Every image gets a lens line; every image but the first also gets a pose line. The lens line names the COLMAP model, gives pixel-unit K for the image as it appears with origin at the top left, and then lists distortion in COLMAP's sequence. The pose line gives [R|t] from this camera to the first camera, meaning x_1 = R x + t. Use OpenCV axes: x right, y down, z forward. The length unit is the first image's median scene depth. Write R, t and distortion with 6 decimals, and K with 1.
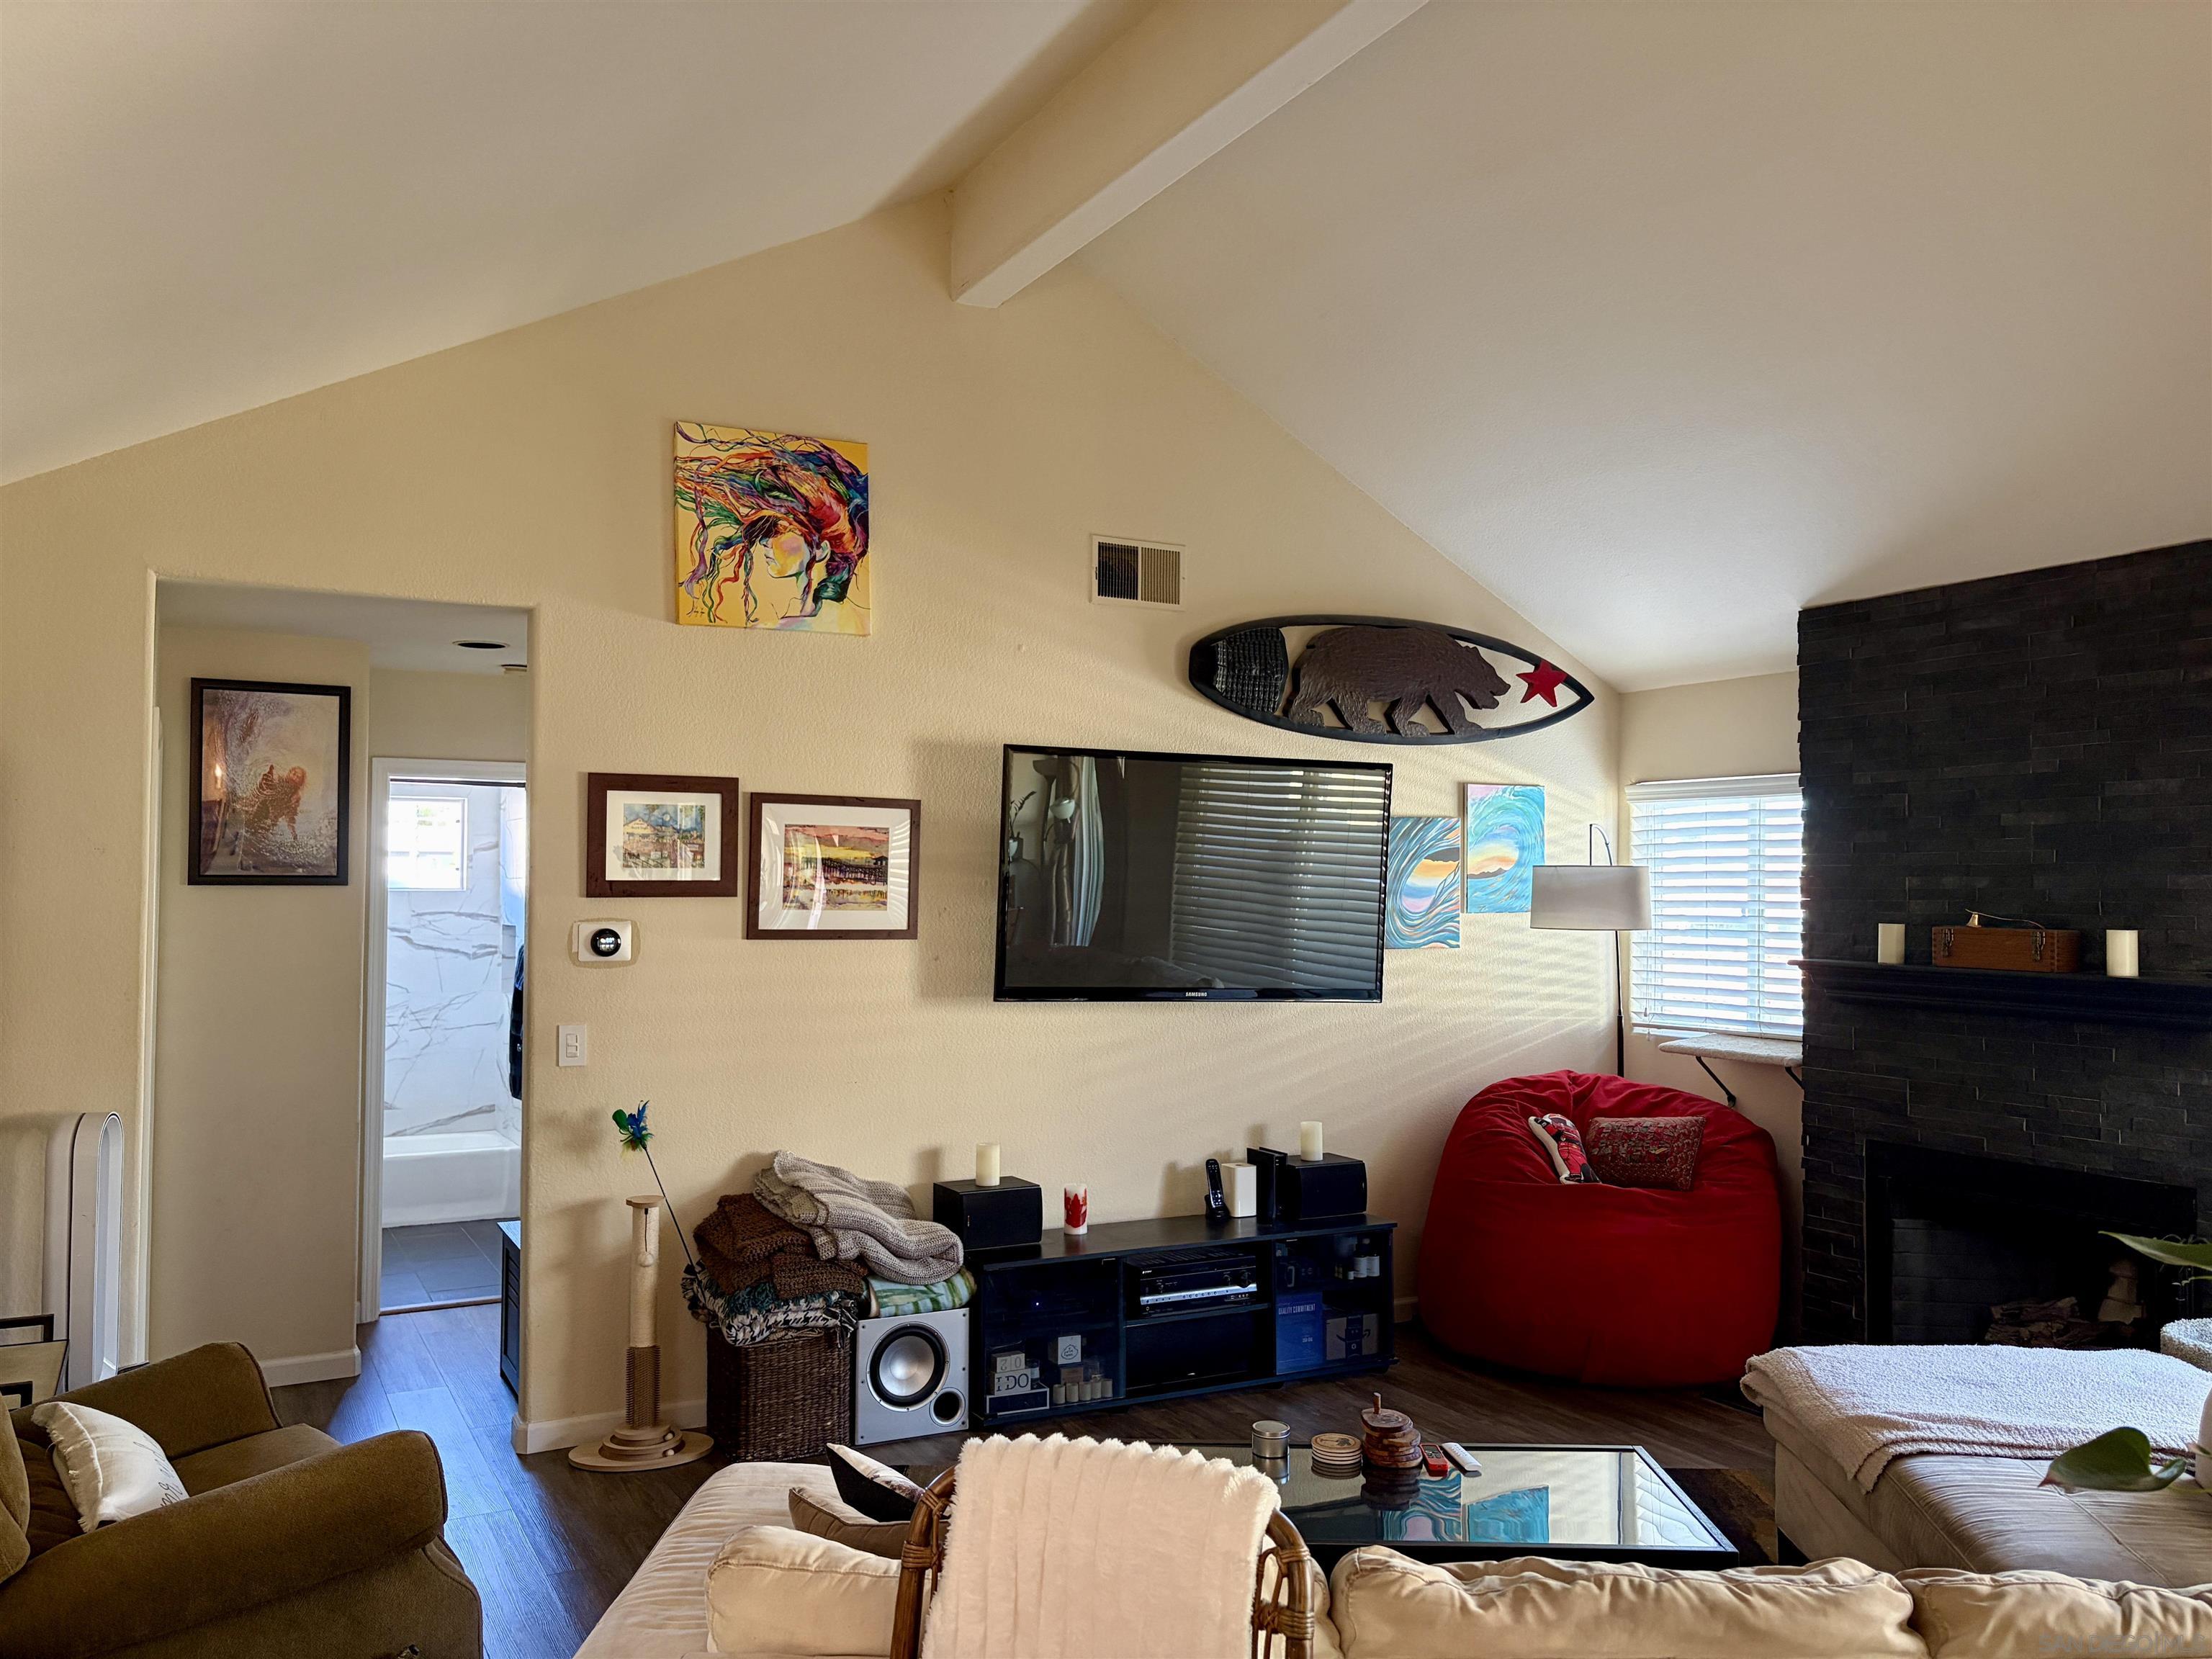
lens RADIAL K [[1713.7, 0, 1104.1], [0, 1713.7, 829.4], [0, 0, 1]] dist [0.002504, 0.000650]
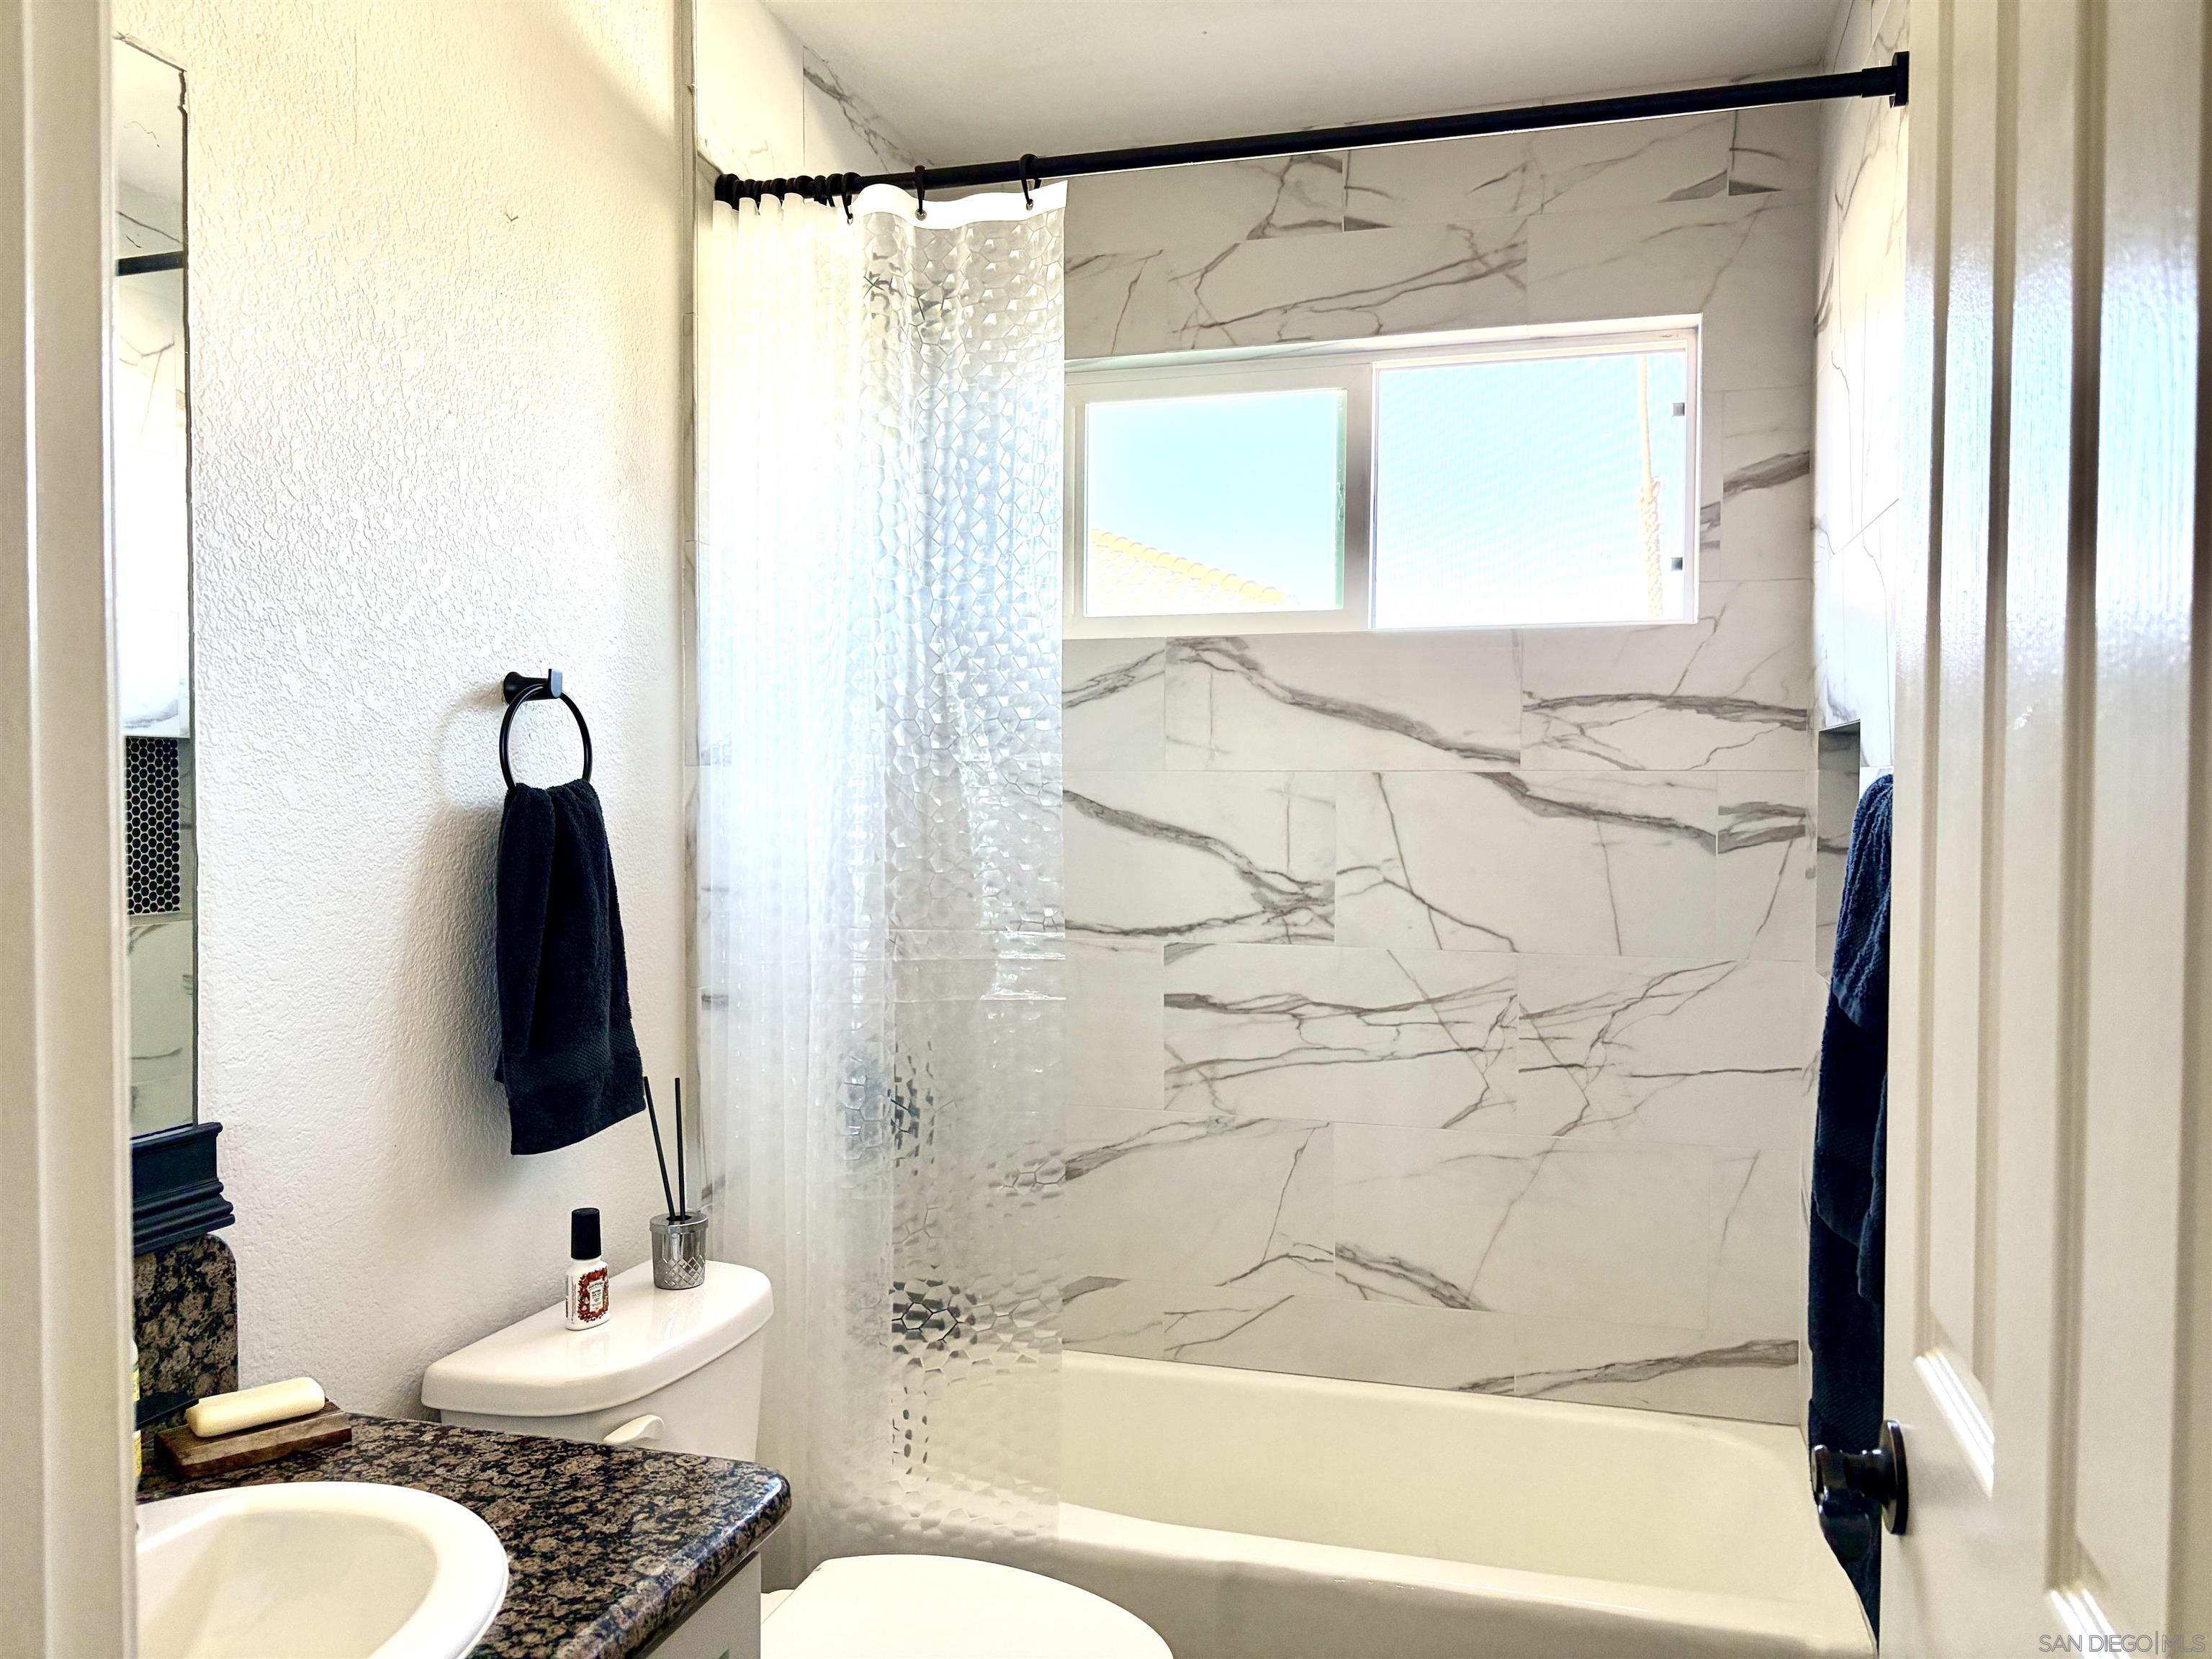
lens RADIAL K [[1713.7, 0, 1101.4], [0, 1713.7, 830.2], [0, 0, 1]] dist [0.002504, 0.000650]
pose [[0.715564, 0.019788, -0.698267, -0.238754], [0.022621, 0.998418, 0.051475, 0.054551], [0.698181, -0.052629, 0.713984, 0.717552]]
